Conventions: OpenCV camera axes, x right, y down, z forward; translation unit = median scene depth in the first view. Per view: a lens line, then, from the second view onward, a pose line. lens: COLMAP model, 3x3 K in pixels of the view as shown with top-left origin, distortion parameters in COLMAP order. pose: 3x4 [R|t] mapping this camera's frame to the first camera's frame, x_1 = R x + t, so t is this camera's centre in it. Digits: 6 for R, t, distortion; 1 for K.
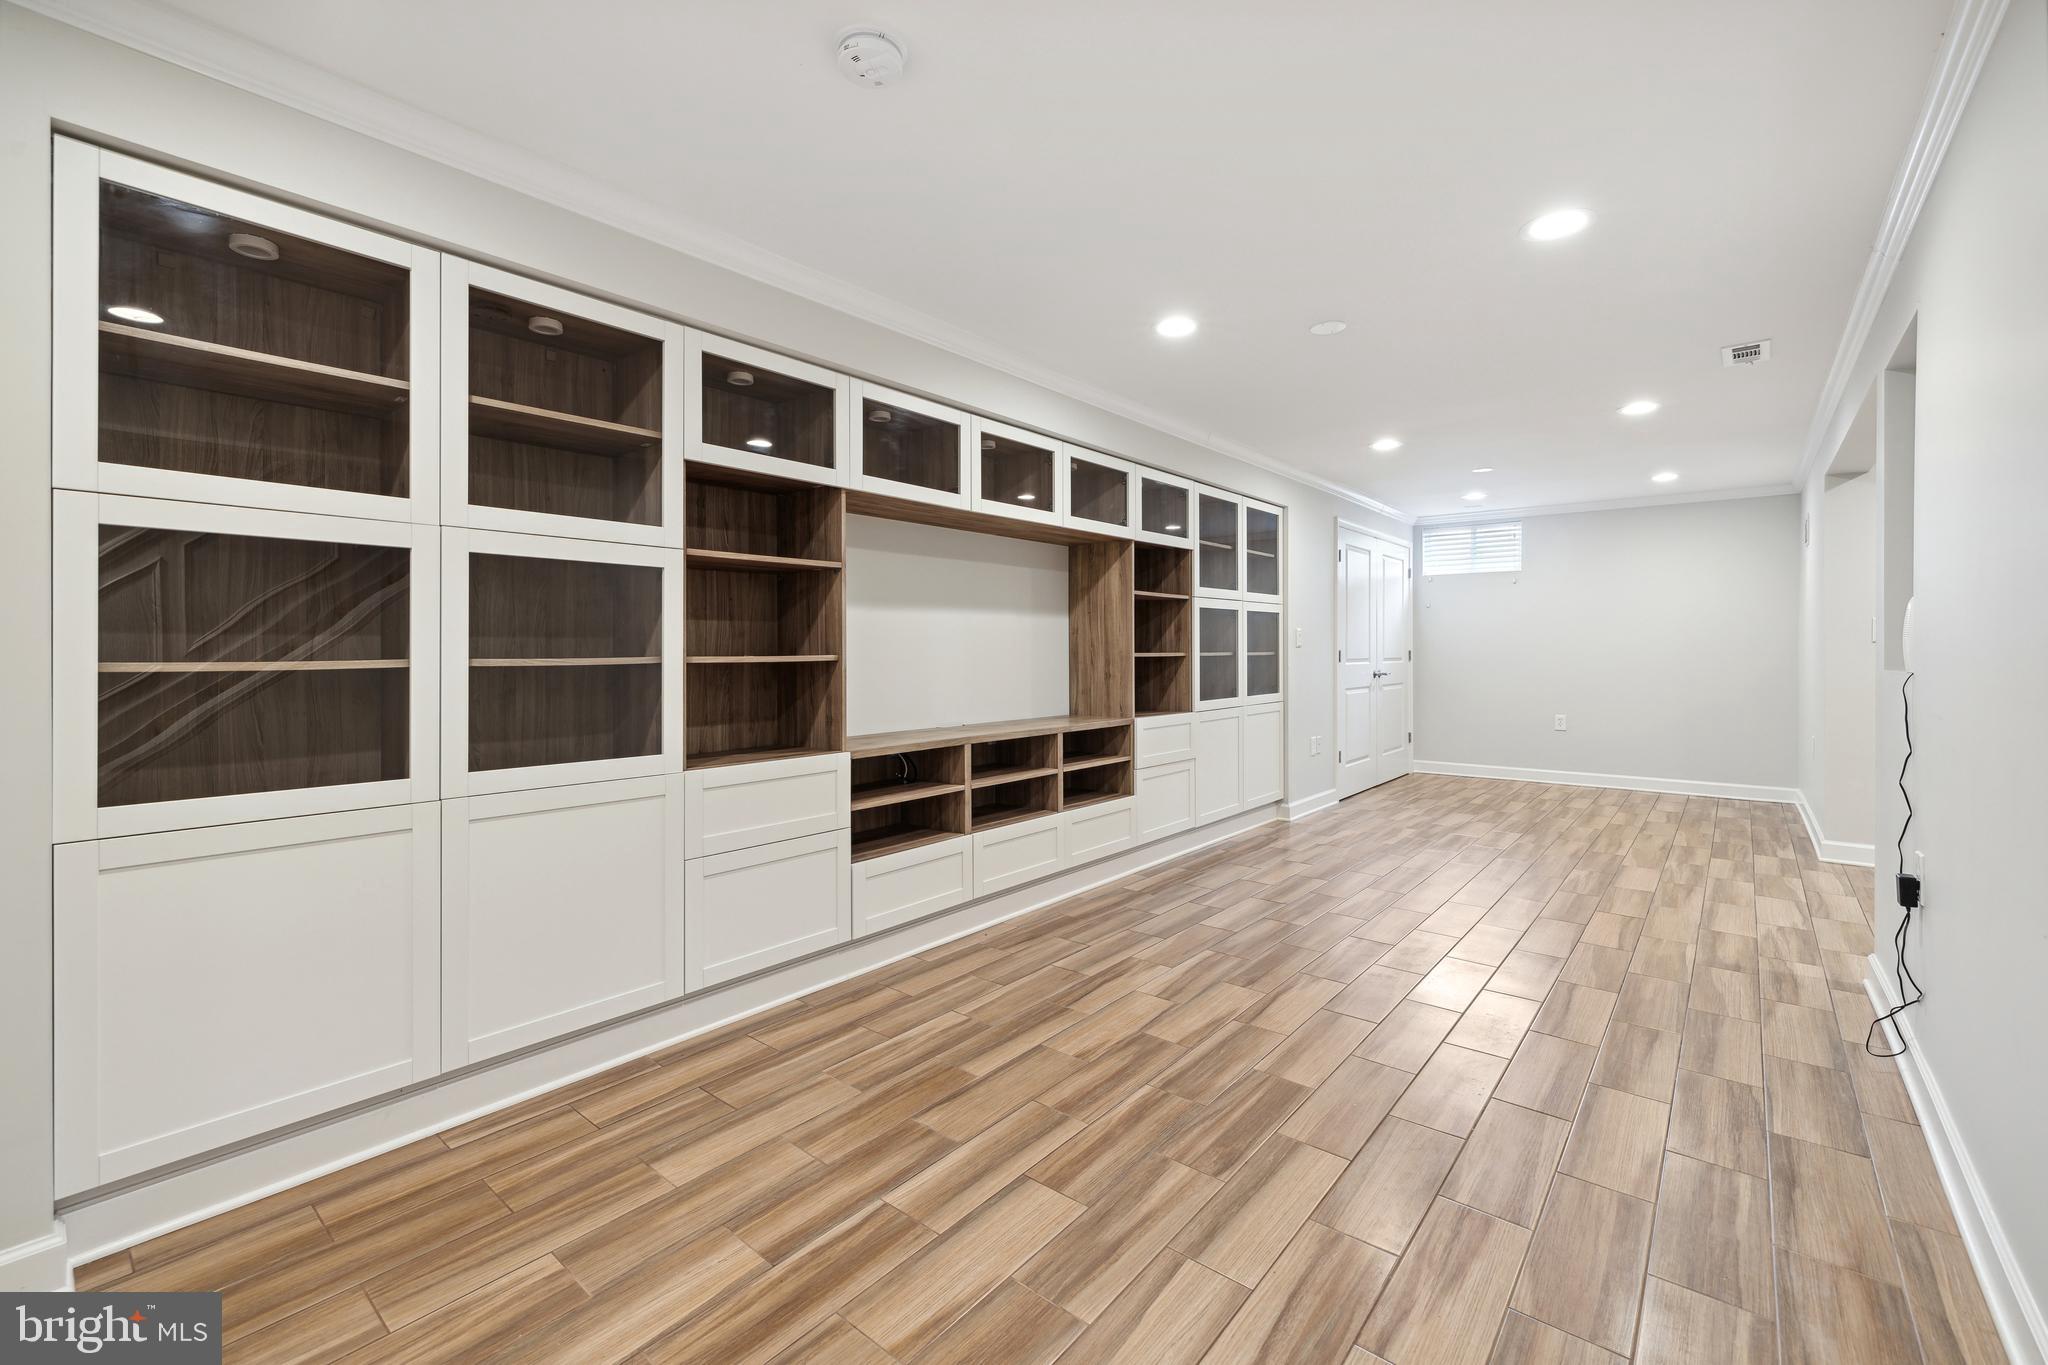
lens RADIAL K [[868.0, 0, 1013.0], [0, 868.0, 650.2], [0, 0, 1]] dist [0.001725, 0.000890]
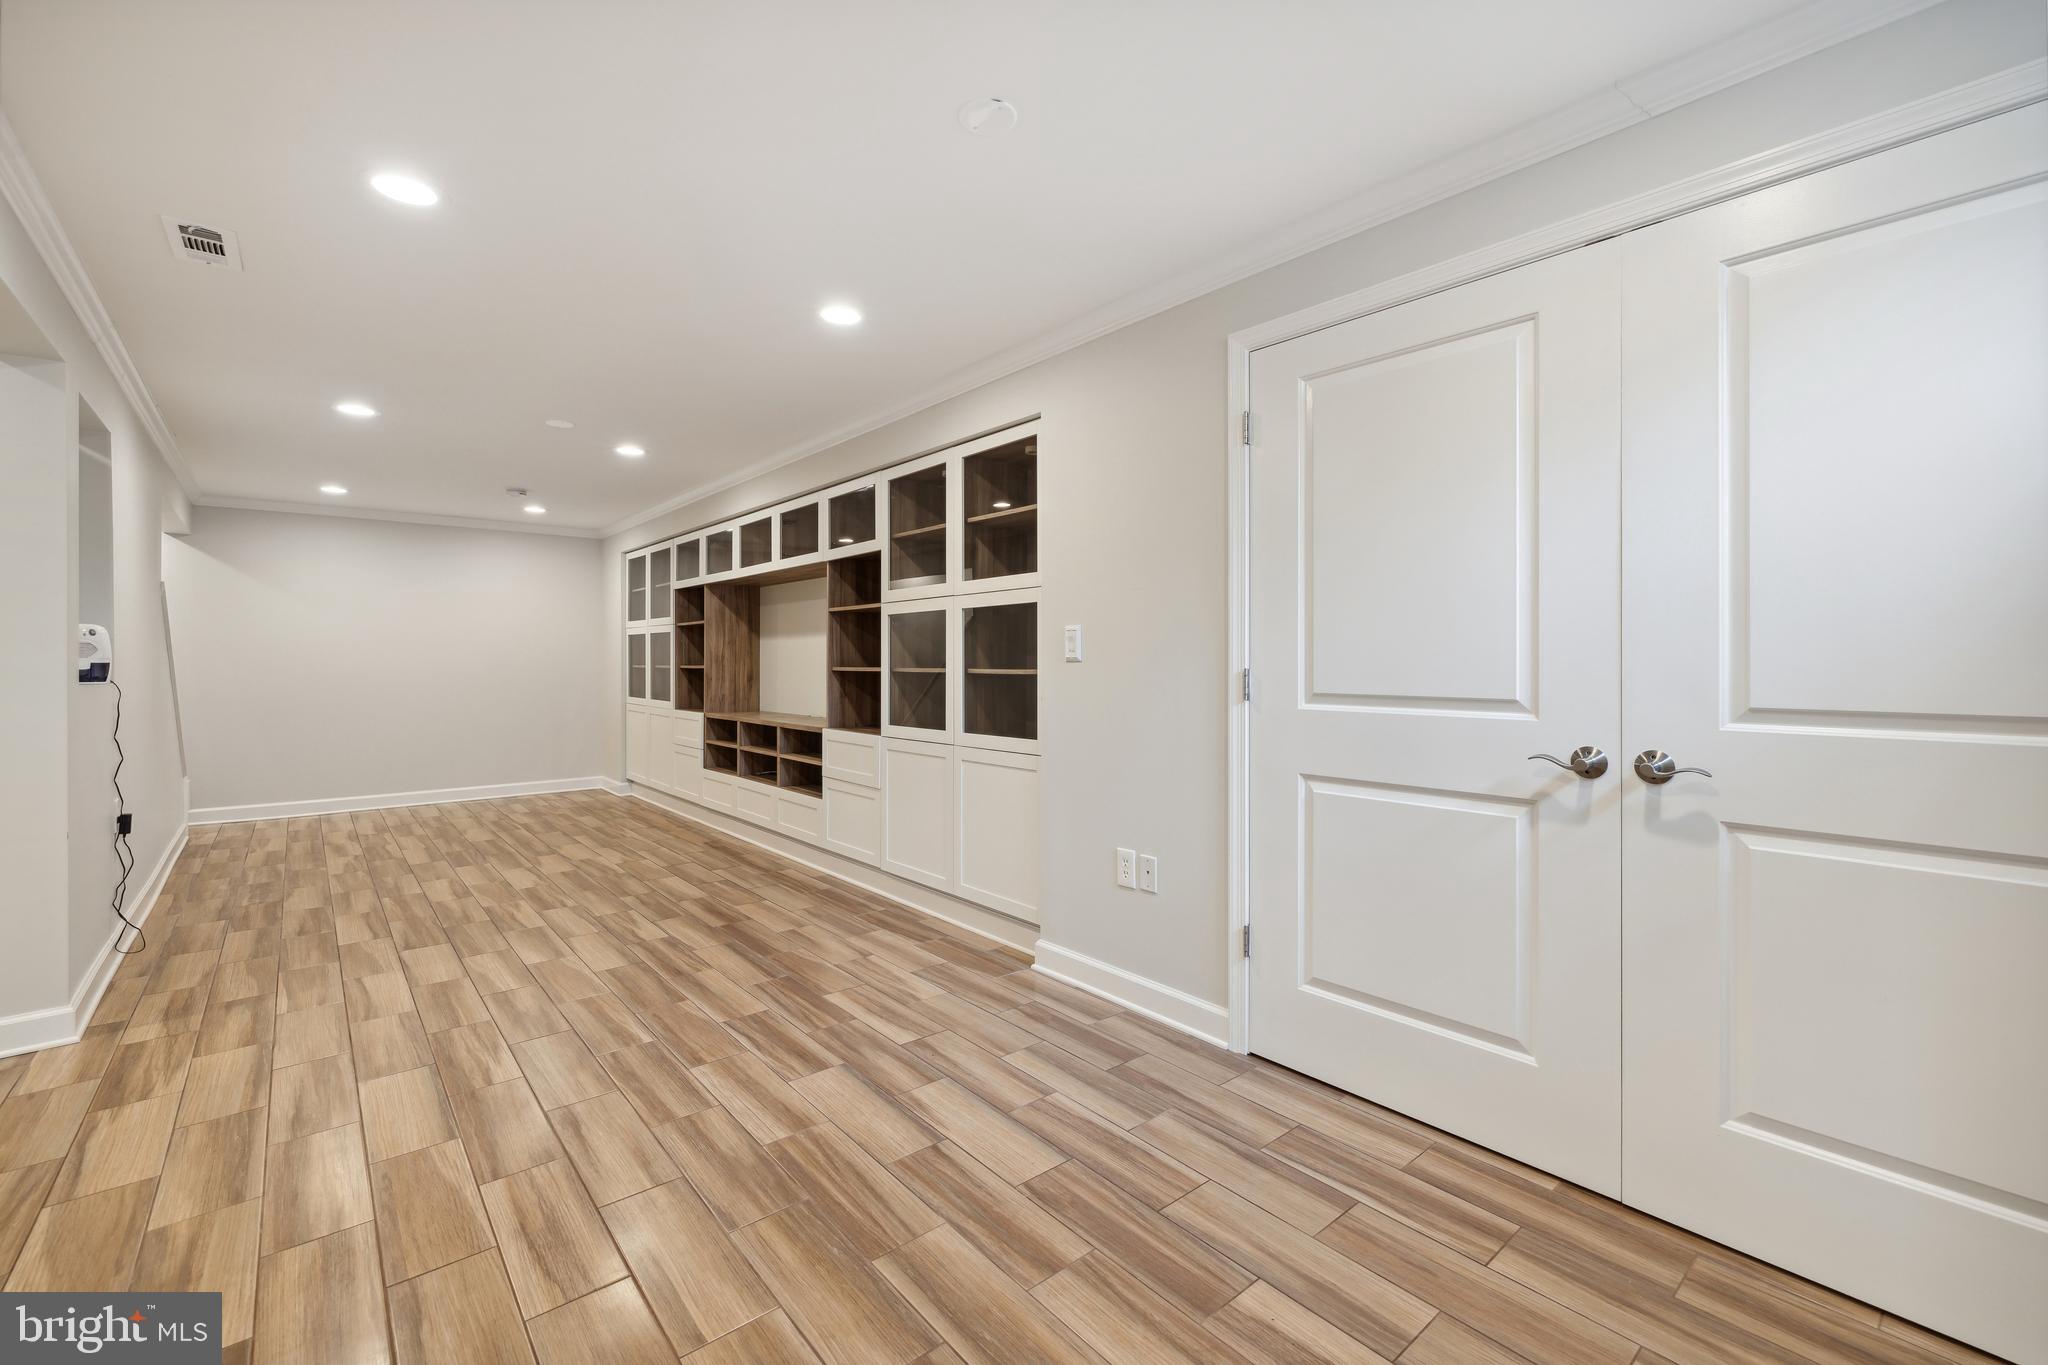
lens RADIAL K [[868.0, 0, 1021.1], [0, 868.0, 665.6], [0, 0, 1]] dist [0.001725, 0.000890]
pose [[-0.175964, 0.003767, -0.984389, 1.134522], [-0.006629, 0.999965, 0.005012, -0.005508], [0.984374, 0.007407, -0.175933, 1.415837]]
